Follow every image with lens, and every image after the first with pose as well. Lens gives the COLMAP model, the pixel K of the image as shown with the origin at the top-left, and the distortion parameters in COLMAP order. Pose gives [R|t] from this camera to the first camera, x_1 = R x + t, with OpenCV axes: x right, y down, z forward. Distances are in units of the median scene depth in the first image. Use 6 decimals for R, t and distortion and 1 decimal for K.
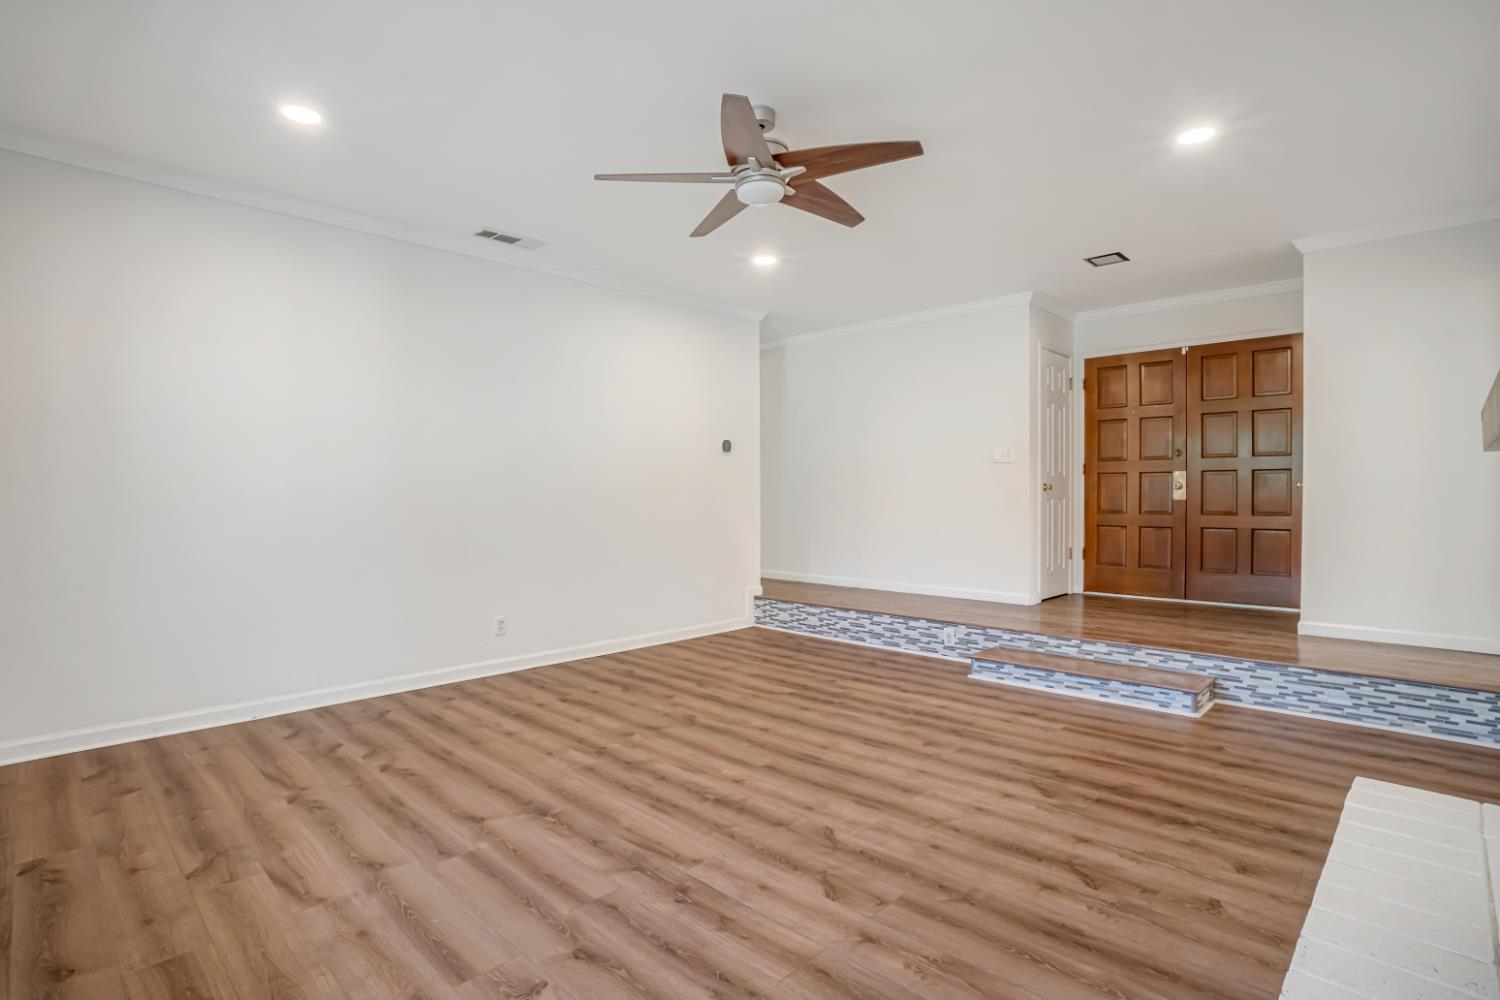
lens RADIAL K [[737.4, 0, 756.9], [0, 737.4, 471.8], [0, 0, 1]] dist [-0.062969, 0.028274]
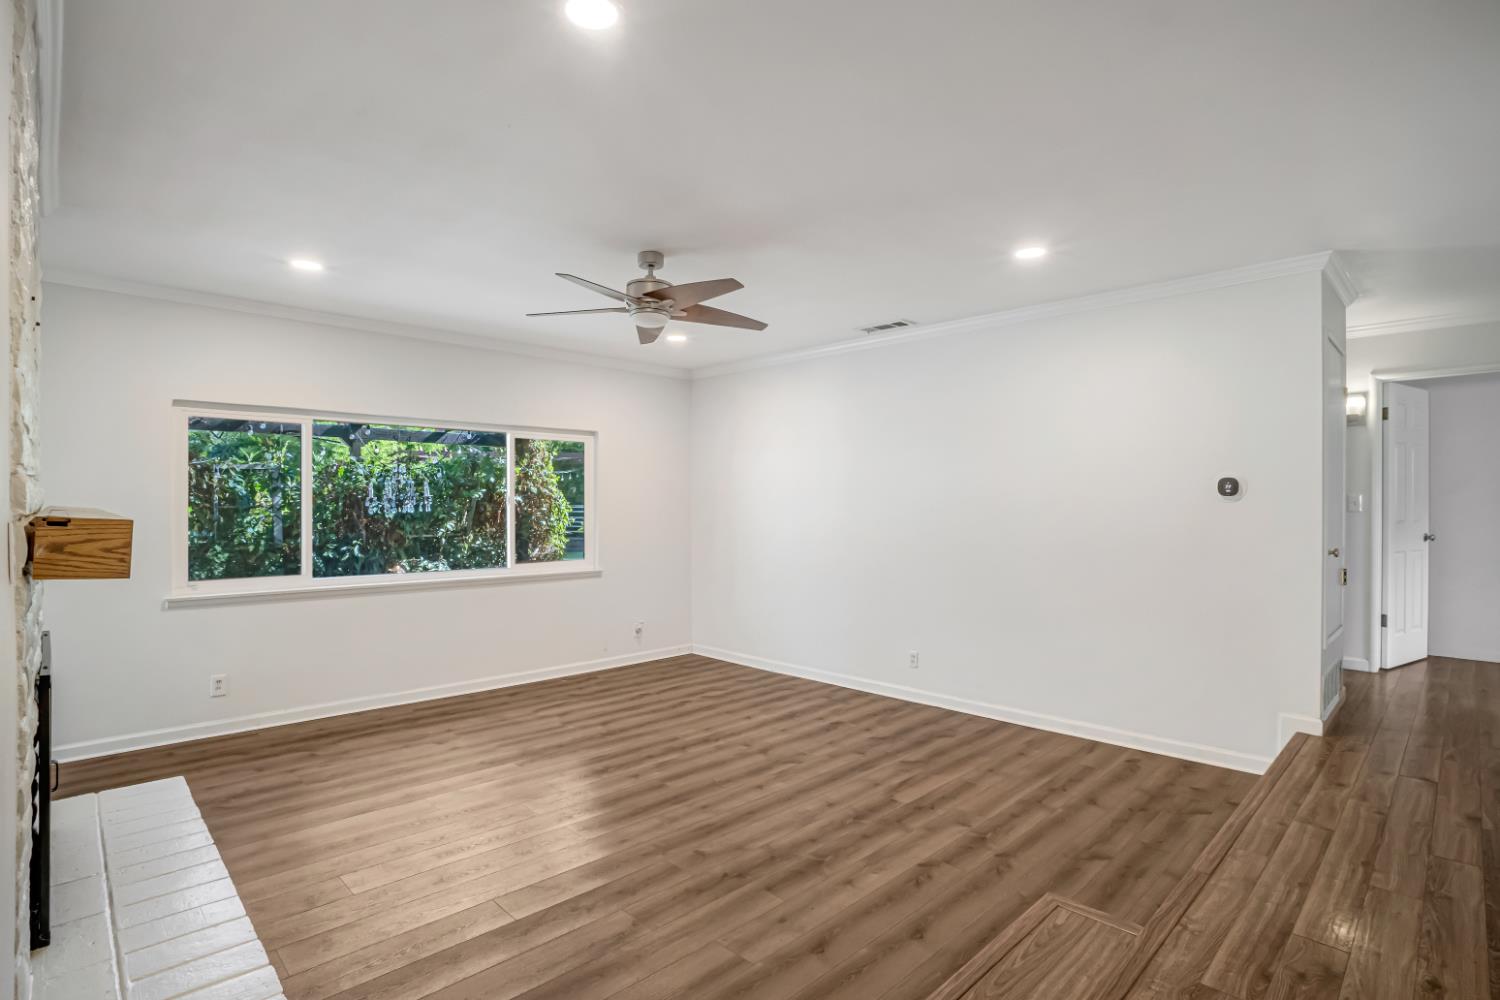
lens RADIAL K [[743.0, 0, 750.1], [0, 743.0, 502.9], [0, 0, 1]] dist [-0.077677, 0.032512]
pose [[-0.018442, 0.002262, -0.999827, 1.013155], [0.020769, 0.999783, 0.001879, -0.051008], [0.999614, -0.020730, -0.018485, 0.976736]]
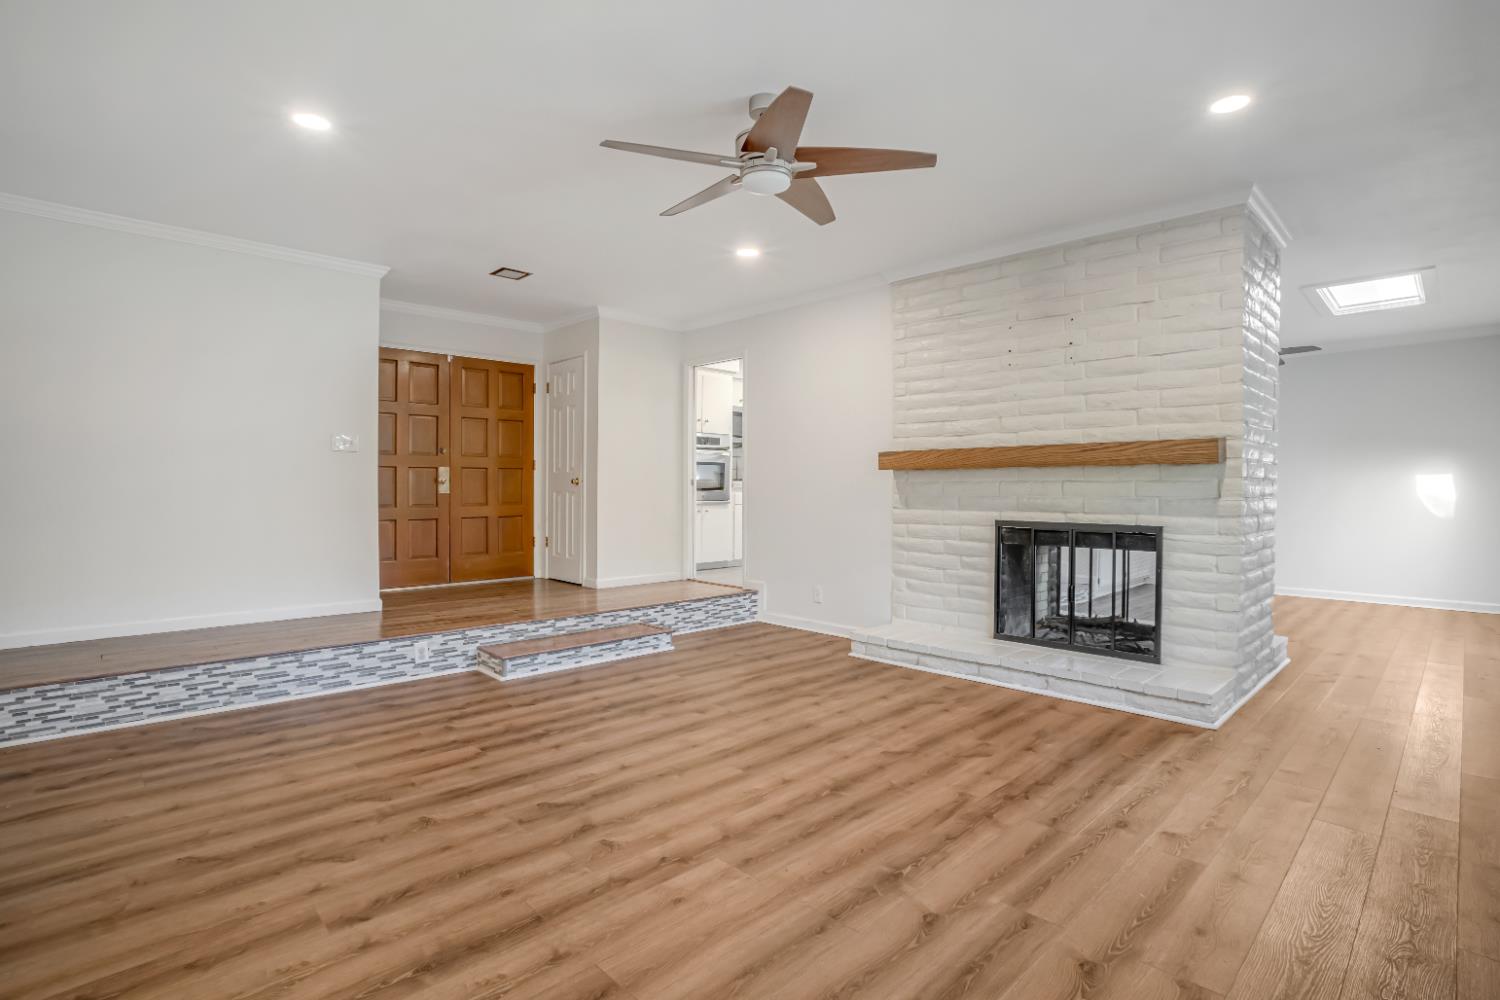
lens RADIAL K [[737.3, 0, 751.7], [0, 737.3, 495.0], [0, 0, 1]] dist [-0.052499, 0.027284]
pose [[0.027139, -0.004107, 0.999623, -0.781654], [-0.033062, 0.999441, 0.005003, 0.034411], [-0.999085, -0.033186, 0.026988, 0.813322]]
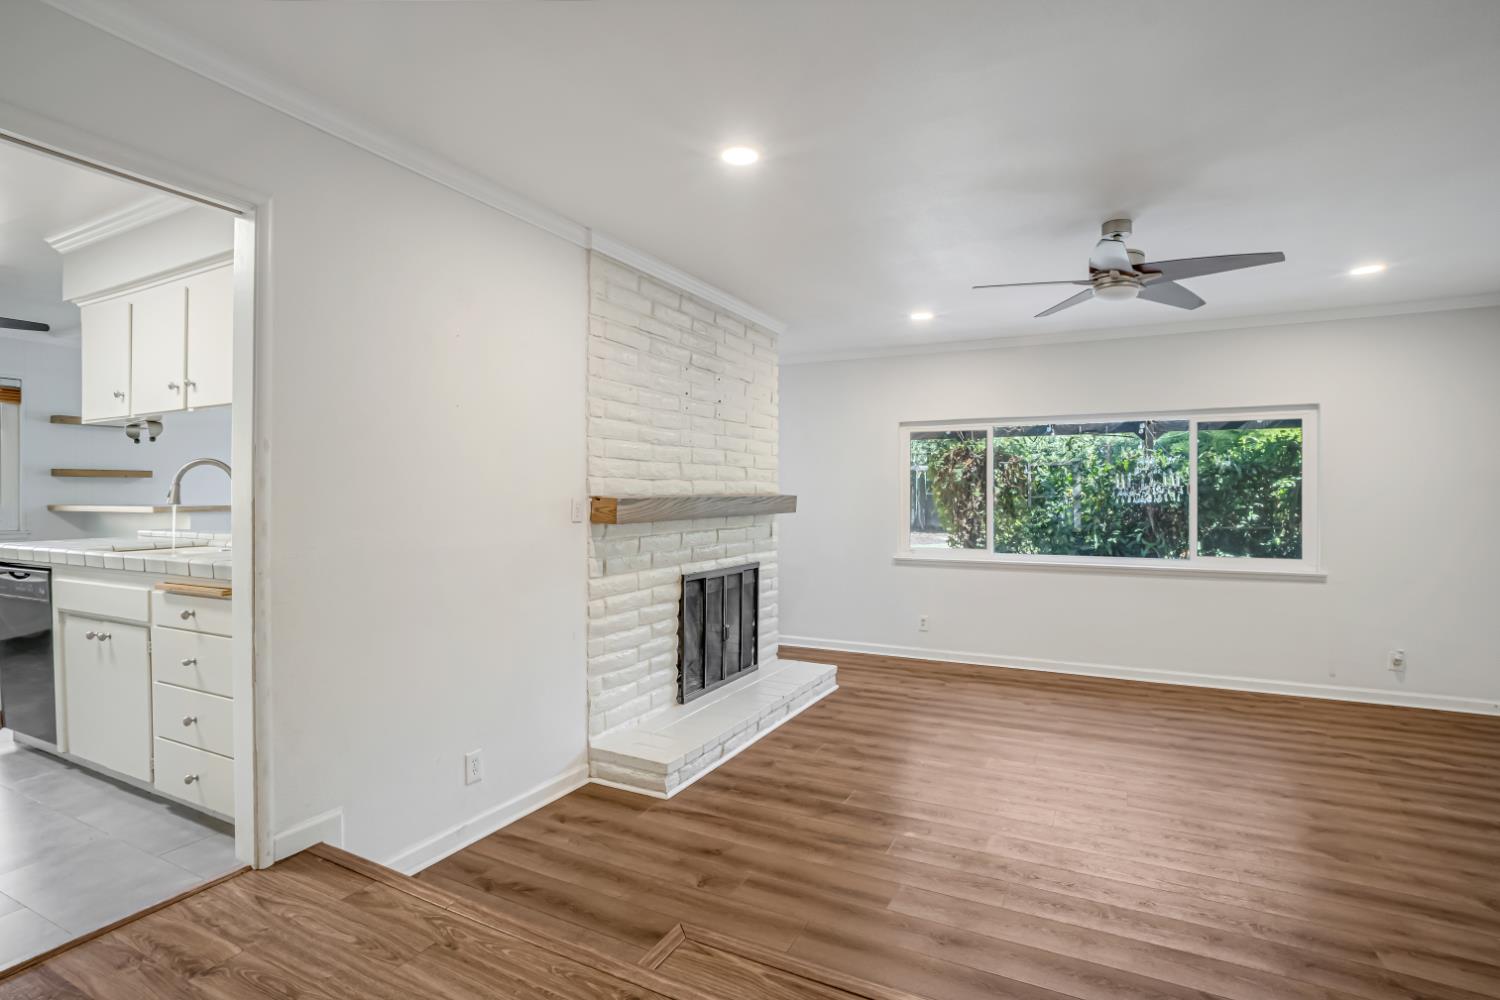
lens RADIAL K [[728.4, 0, 749.1], [0, 728.4, 495.3], [0, 0, 1]] dist [-0.057518, 0.029146]
pose [[-0.957843, 0.003823, -0.287265, 0.717708], [0.010154, 0.999737, -0.020551, -0.031127], [0.287111, -0.022602, -0.957631, 1.561366]]
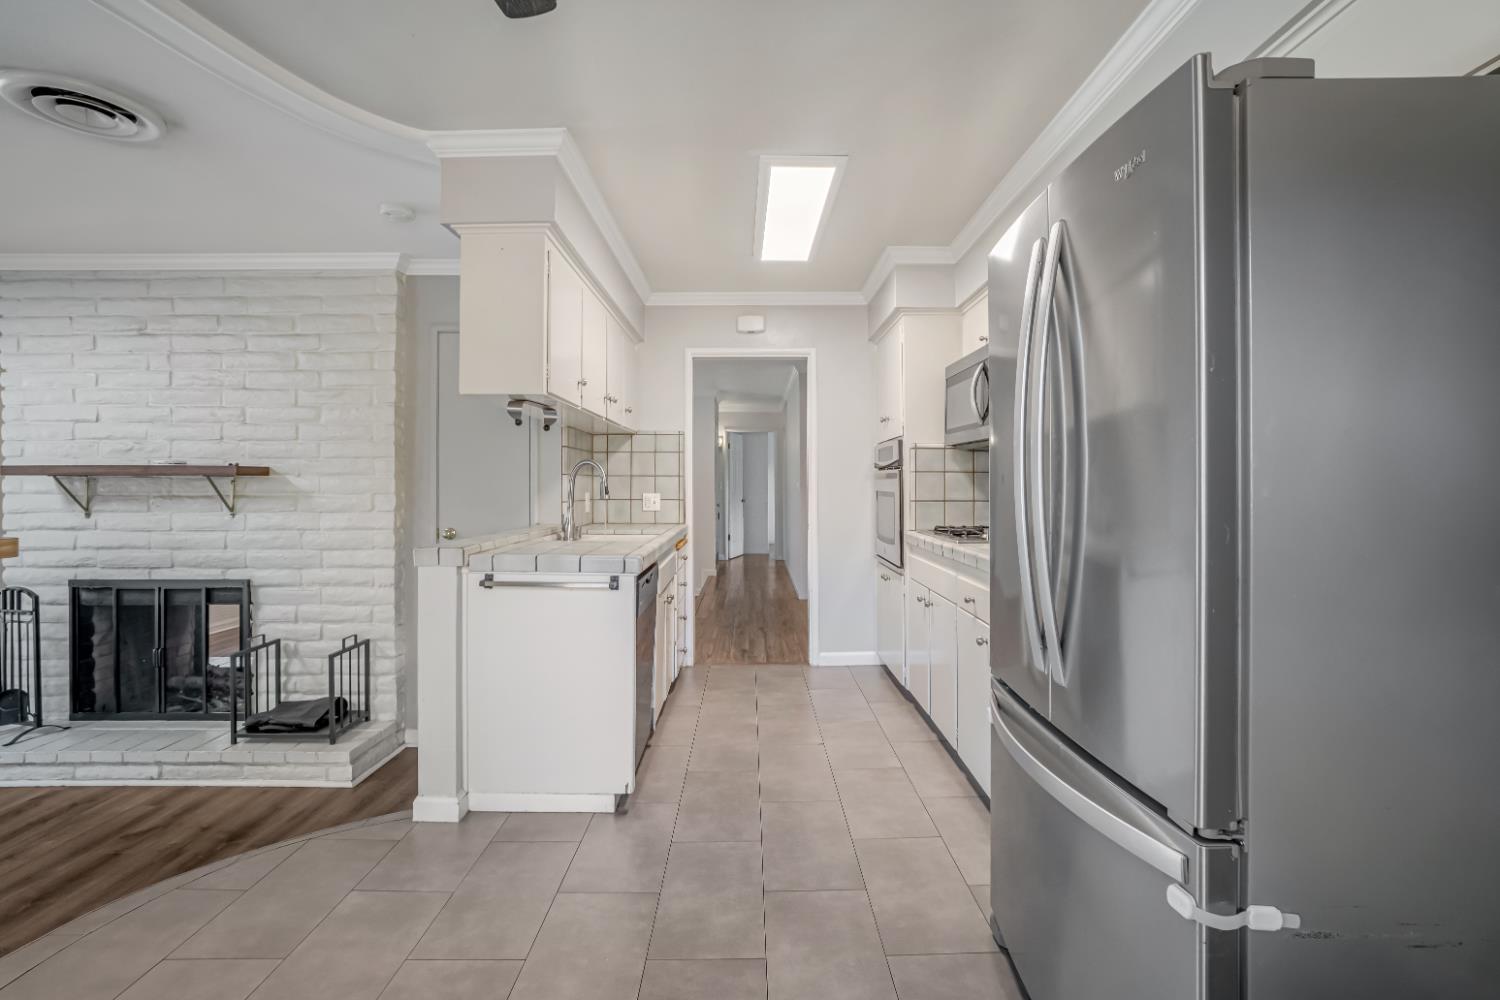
lens RADIAL K [[709.4, 0, 750.5], [0, 709.4, 484.6], [0, 0, 1]] dist [-0.052188, 0.024883]
pose [[0.695815, -0.002639, -0.718216, 1.924341], [0.021090, 0.999637, 0.016759, -0.076691], [0.717911, -0.026809, 0.695618, 0.069447]]
